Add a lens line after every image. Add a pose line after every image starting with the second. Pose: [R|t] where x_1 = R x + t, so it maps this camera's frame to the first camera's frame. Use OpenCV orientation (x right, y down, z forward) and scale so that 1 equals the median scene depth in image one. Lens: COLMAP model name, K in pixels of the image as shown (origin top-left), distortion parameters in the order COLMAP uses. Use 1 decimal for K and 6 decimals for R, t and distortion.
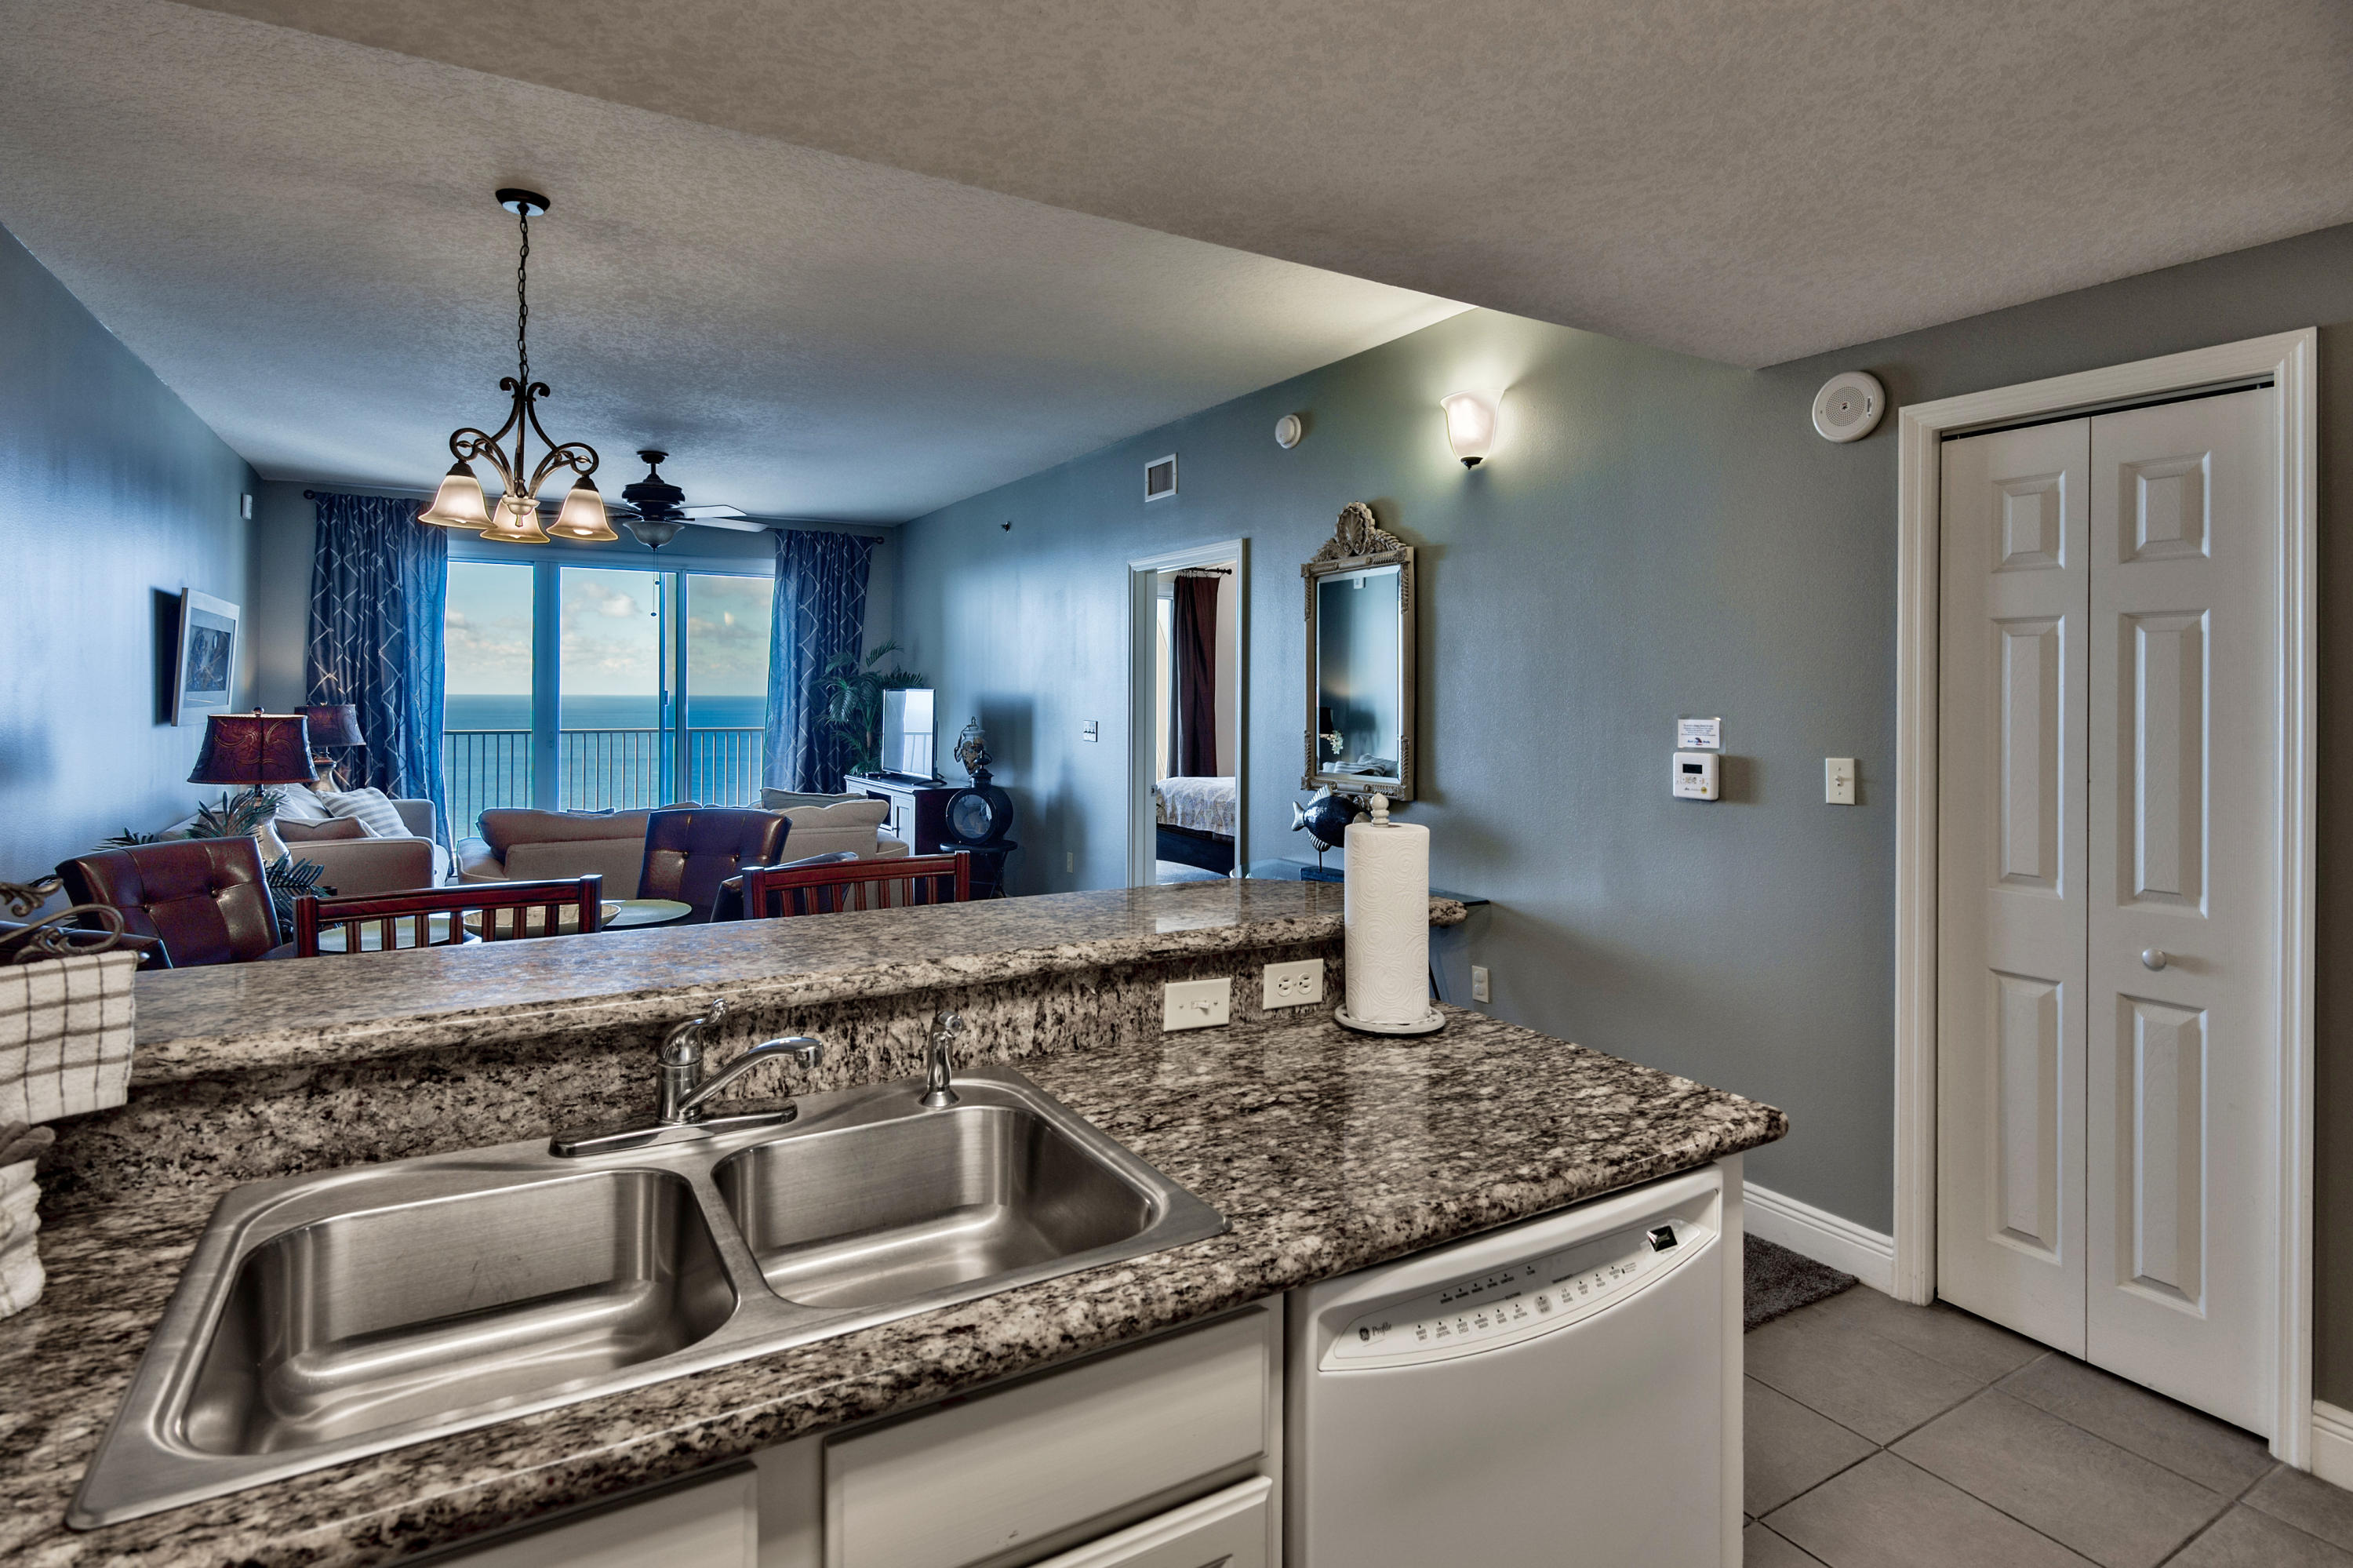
lens RADIAL K [[1204.0, 0, 1196.6], [0, 1204.0, 687.3], [0, 0, 1]] dist [-0.002573, 0.000117]
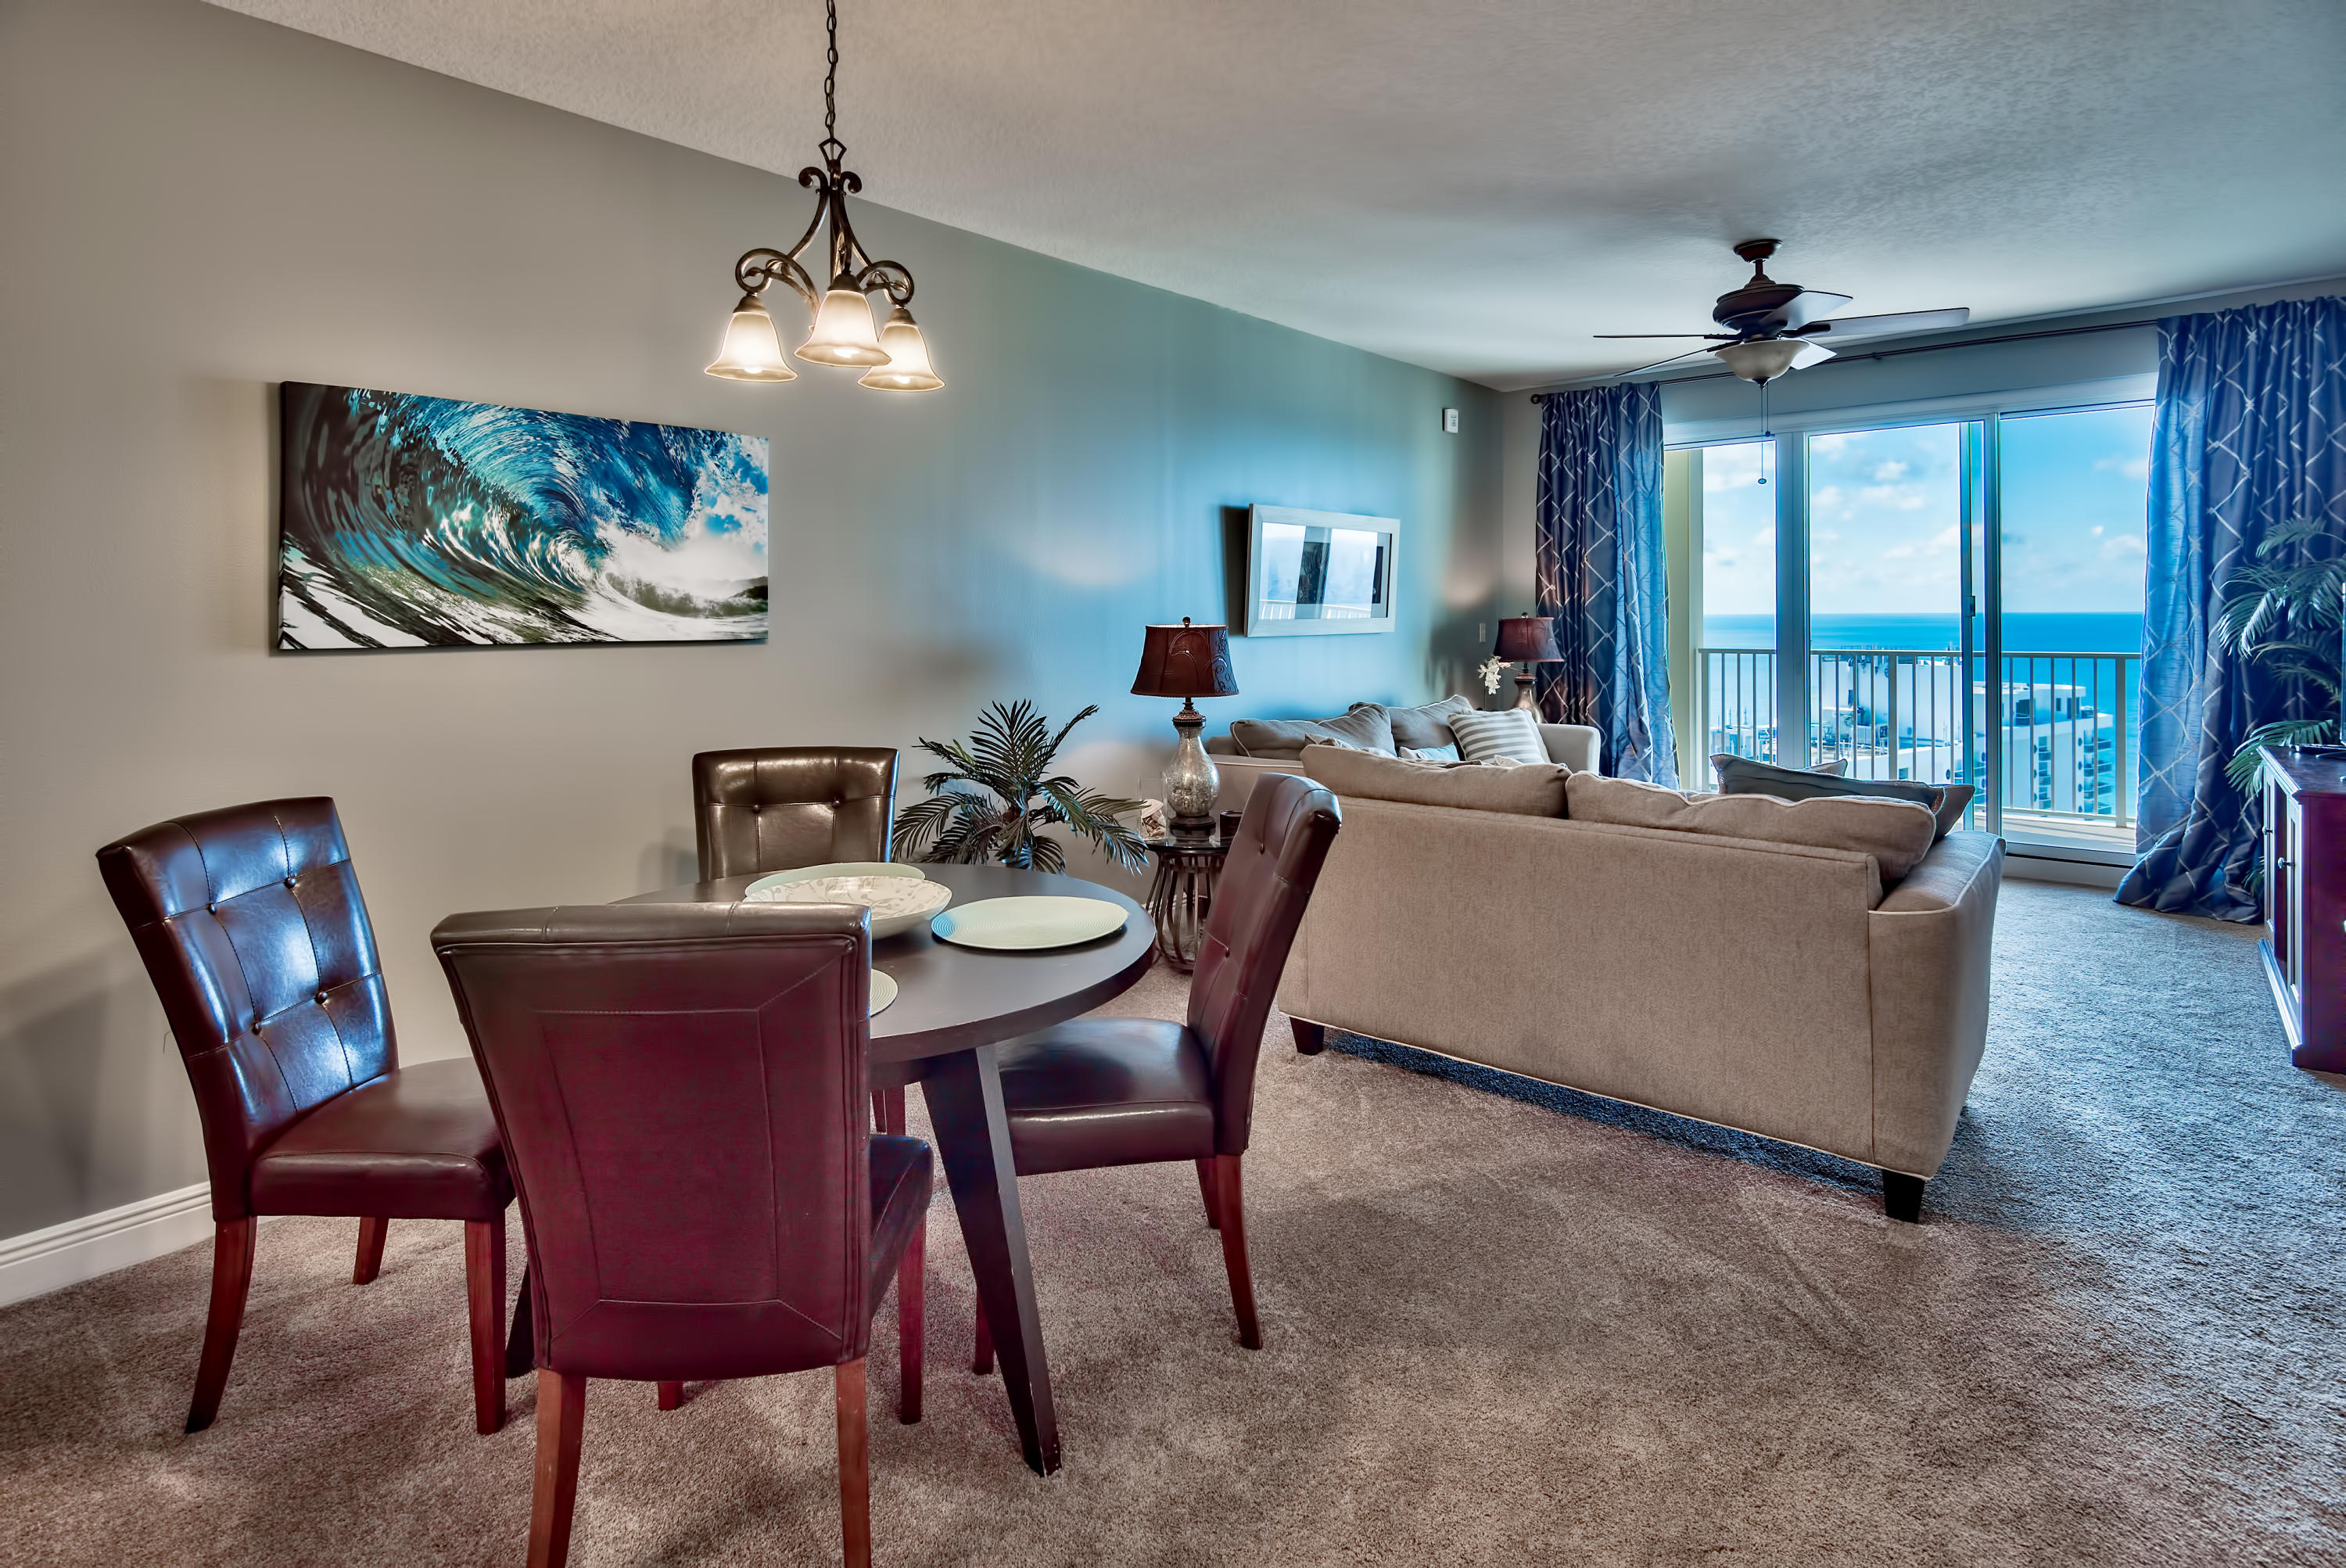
lens RADIAL K [[1209.2, 0, 1121.6], [0, 1209.2, 630.0], [0, 0, 1]] dist [0.001477, -0.000471]
pose [[0.296125, 0.003442, -0.955143, 0.372639], [0.014876, 0.999856, 0.008216, 0.047896], [0.955033, -0.016642, 0.296031, 1.753604]]
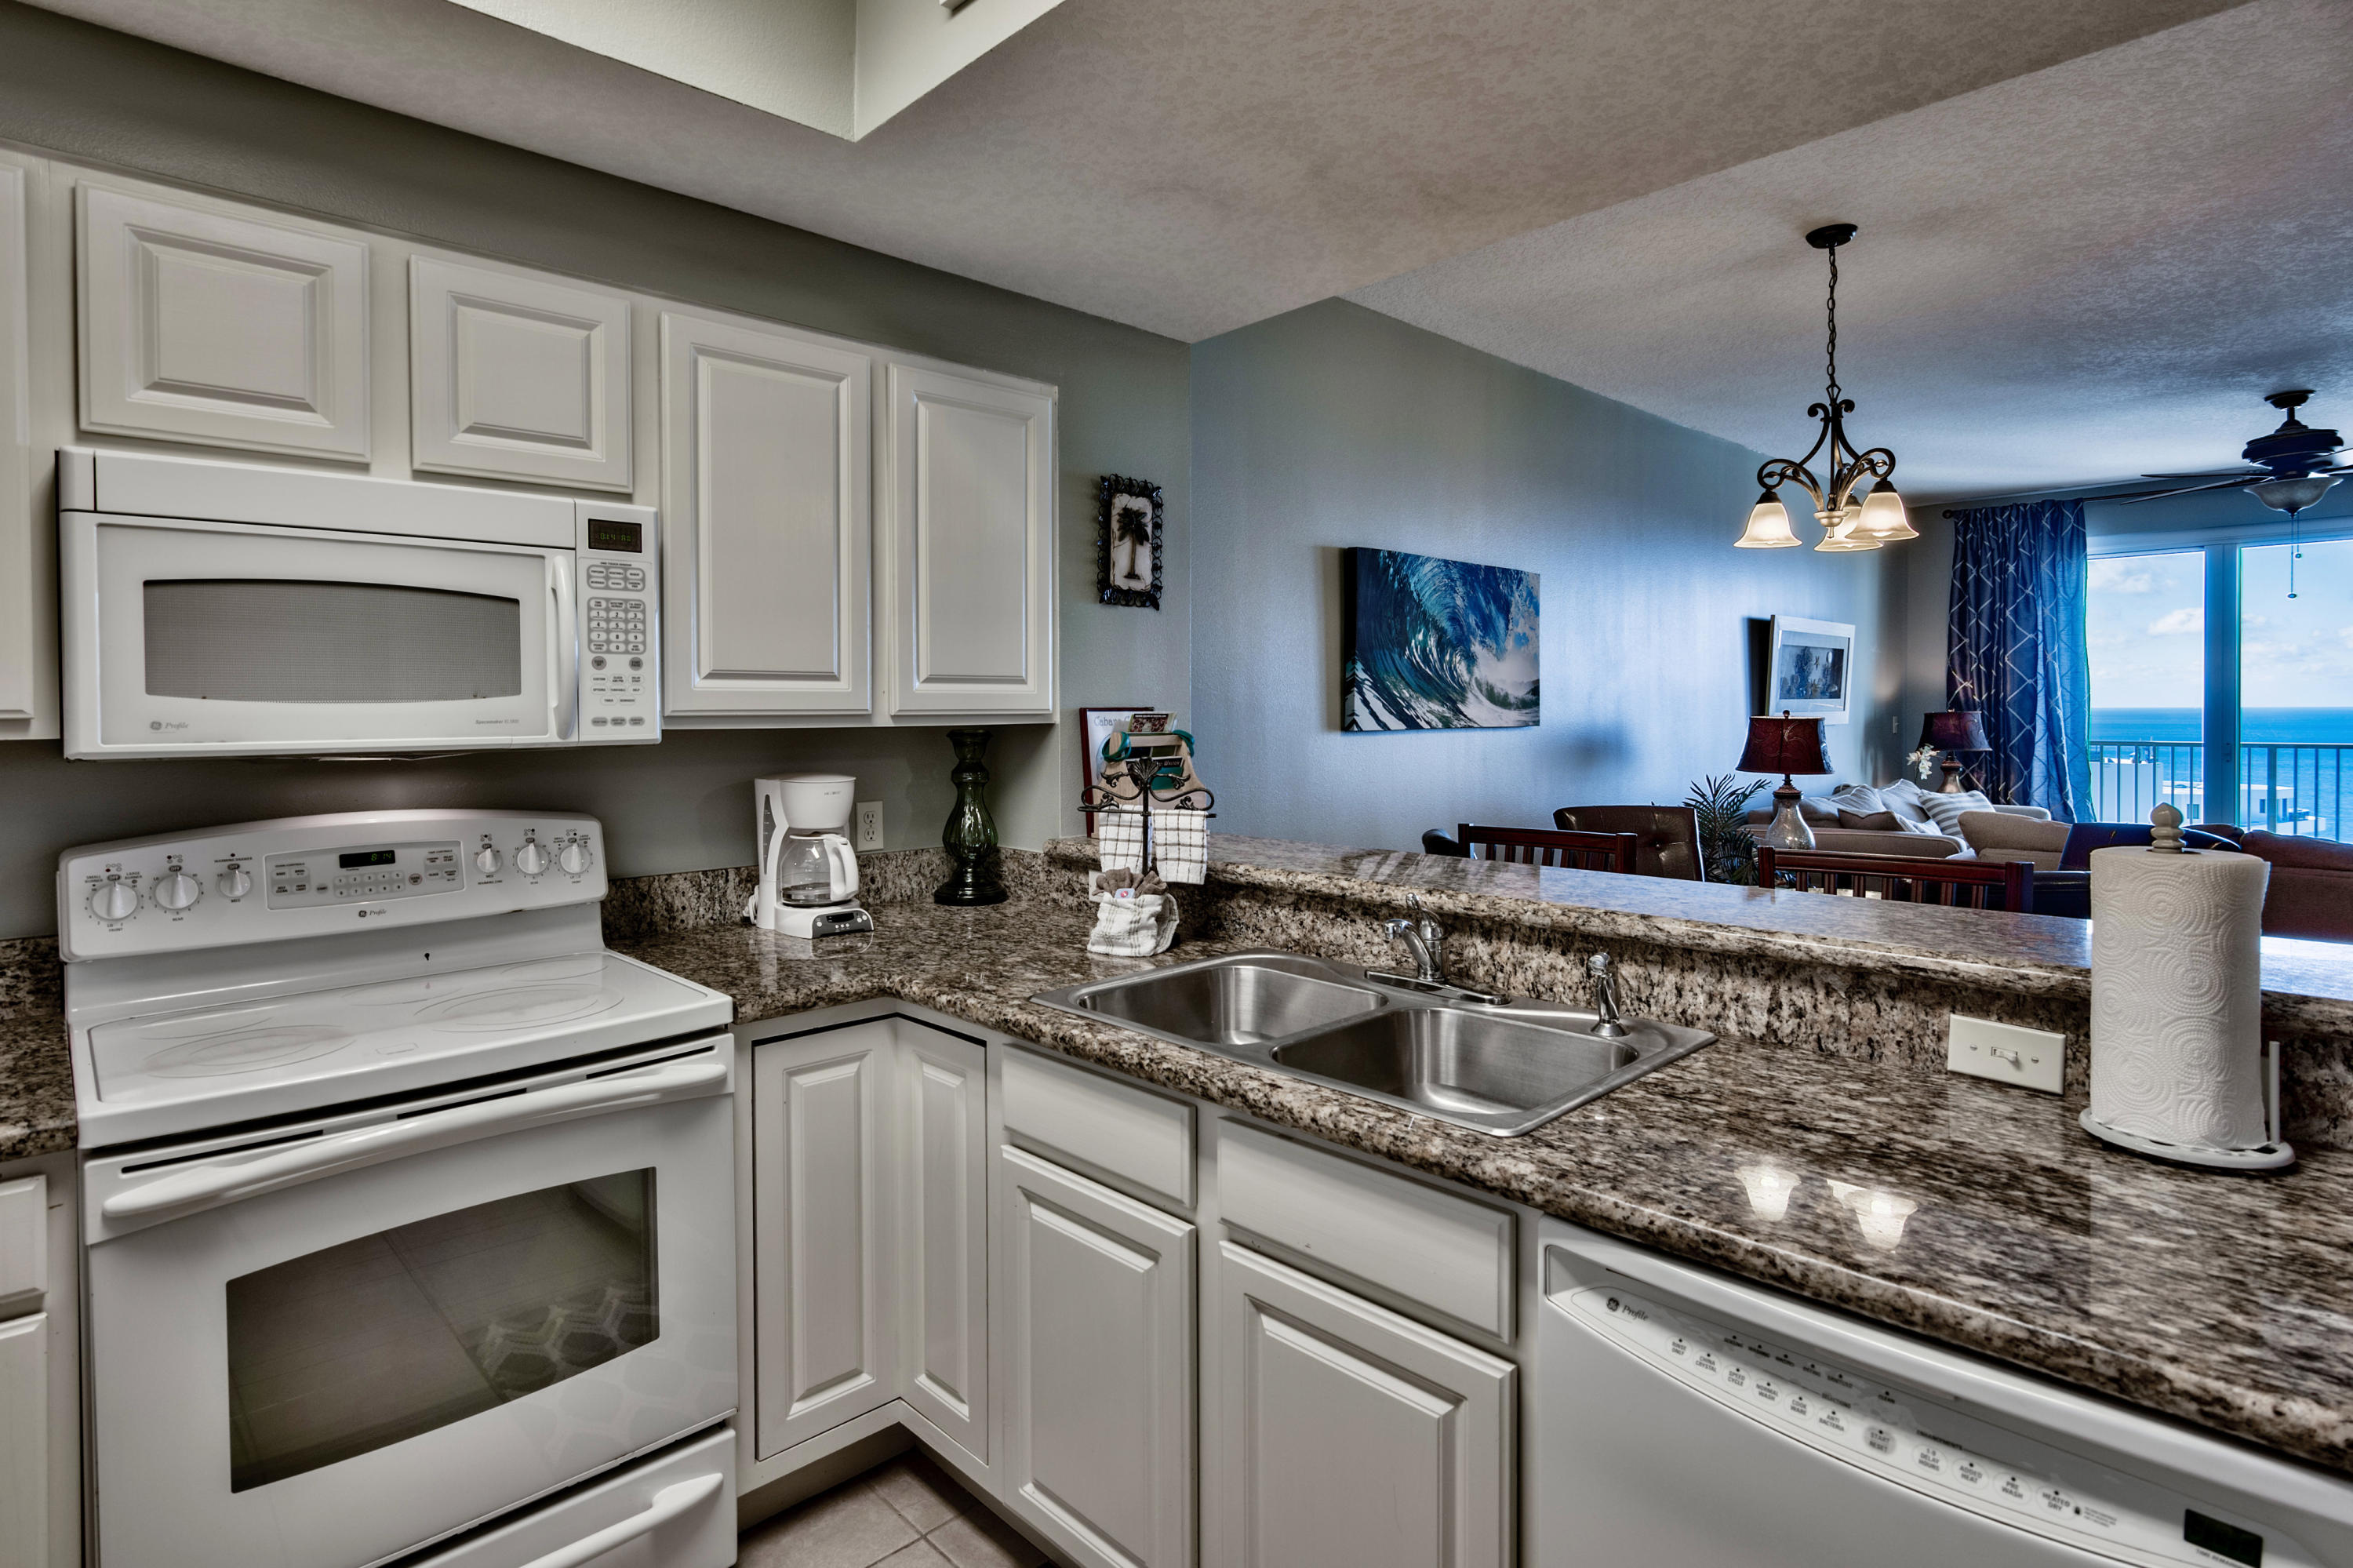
lens RADIAL K [[1196.0, 0, 1106.6], [0, 1196.0, 727.0], [0, 0, 1]] dist [-0.001400, -0.000242]
pose [[0.195291, 0.007818, -0.980714, 0.680567], [0.012641, 0.999865, 0.010487, 0.032072], [0.980664, -0.014445, 0.195166, 0.272439]]
